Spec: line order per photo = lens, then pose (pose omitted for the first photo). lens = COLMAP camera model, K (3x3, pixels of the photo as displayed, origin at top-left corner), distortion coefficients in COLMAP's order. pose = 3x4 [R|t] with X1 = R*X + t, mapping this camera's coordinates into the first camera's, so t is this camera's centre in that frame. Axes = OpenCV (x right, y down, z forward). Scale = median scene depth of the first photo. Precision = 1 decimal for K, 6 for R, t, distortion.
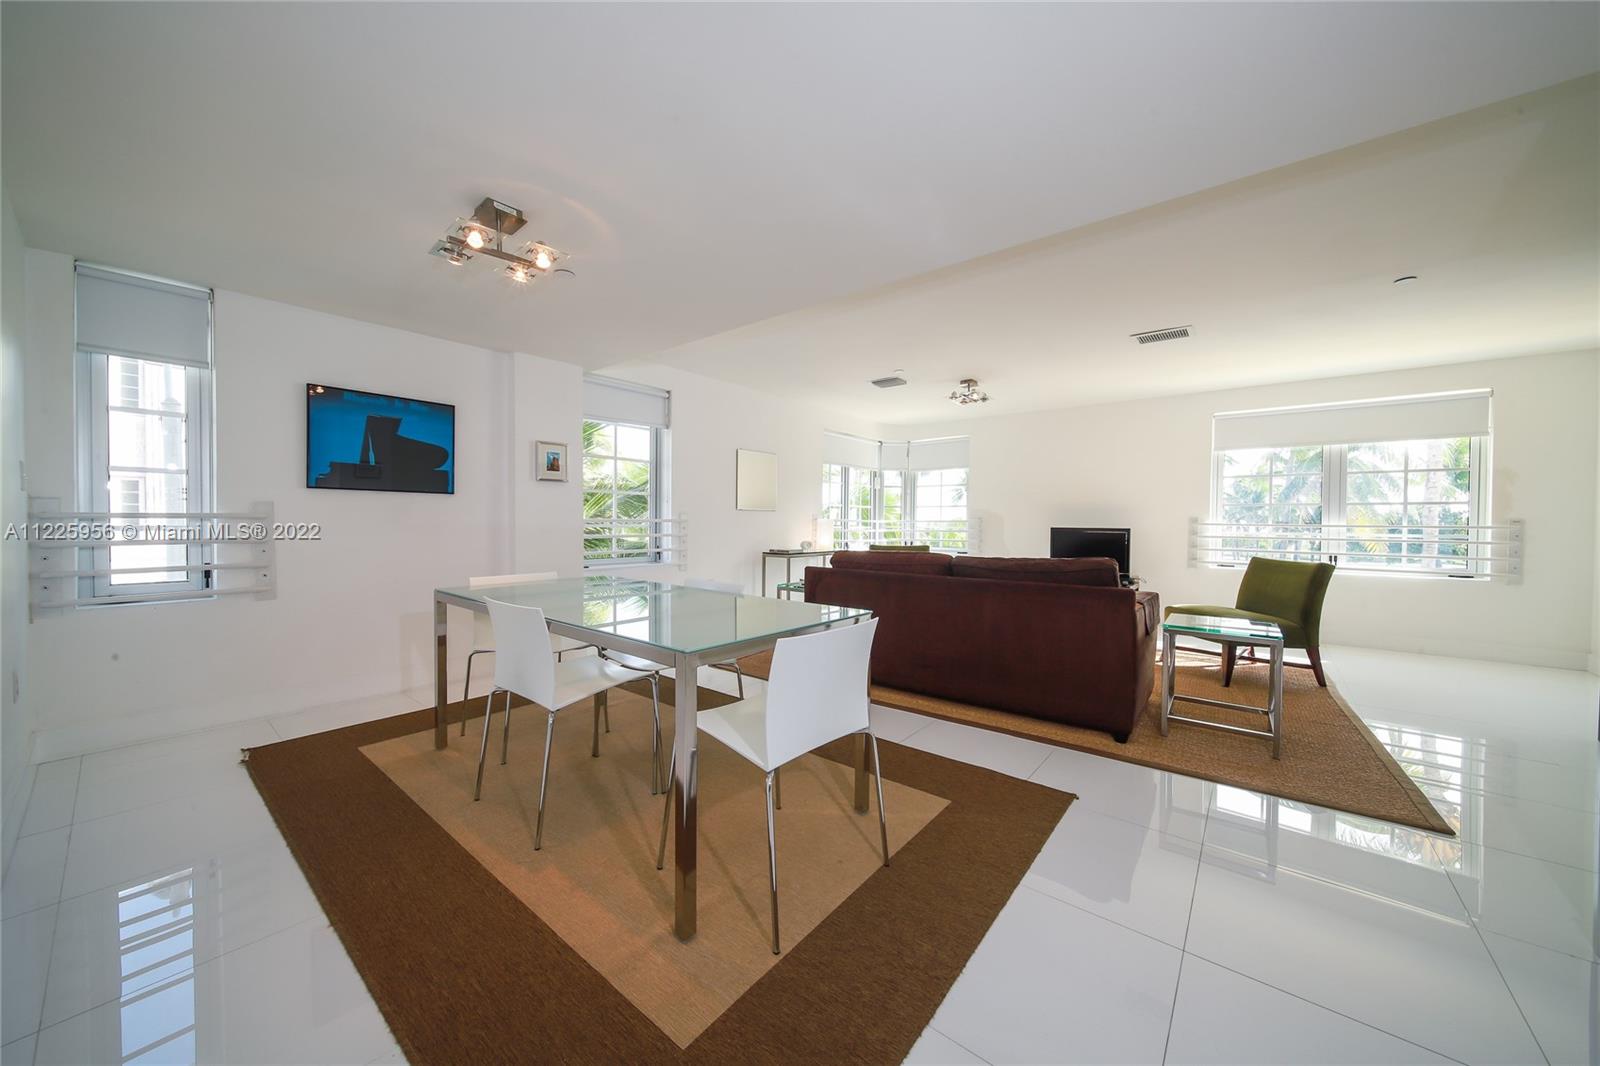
lens RADIAL K [[558.1, 0, 801.9], [0, 558.1, 532.0], [0, 0, 1]] dist [-0.000779, -0.000329]
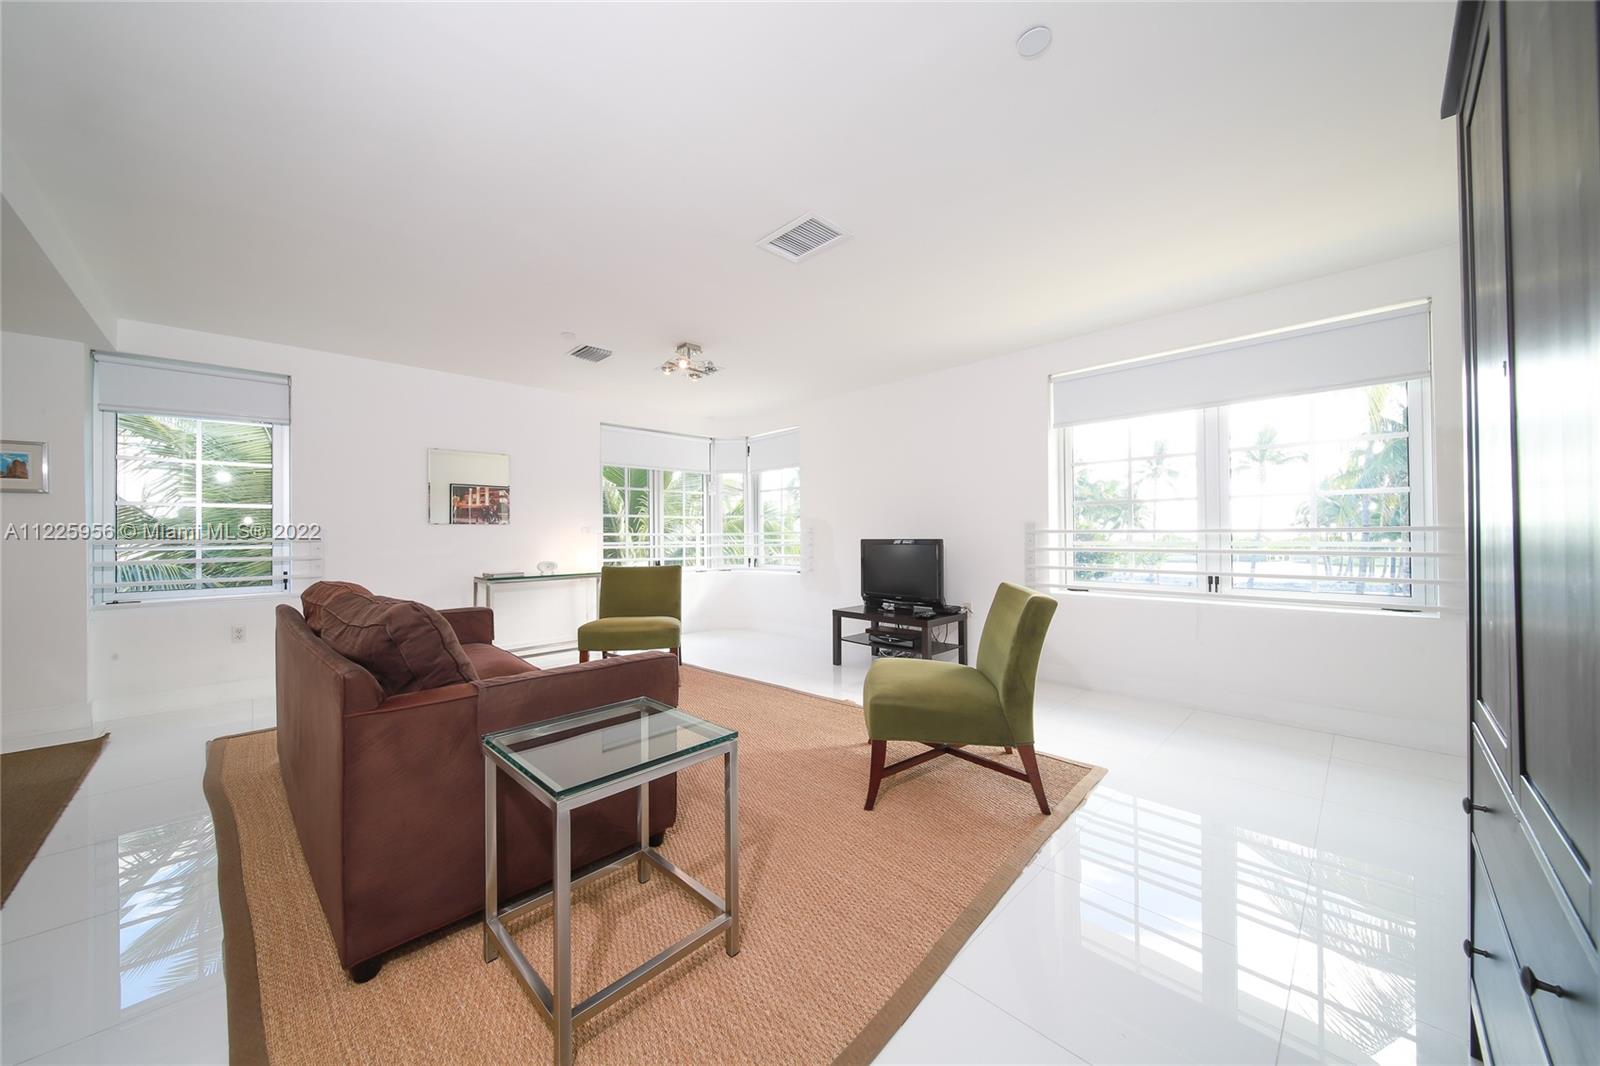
lens RADIAL K [[558.1, 0, 801.9], [0, 558.1, 532.0], [0, 0, 1]] dist [-0.000779, -0.000329]
pose [[0.993825, -0.017306, -0.109599, 0.506547], [0.014783, 0.999608, -0.023791, -0.001422], [0.109968, 0.022024, 0.993691, 0.266267]]
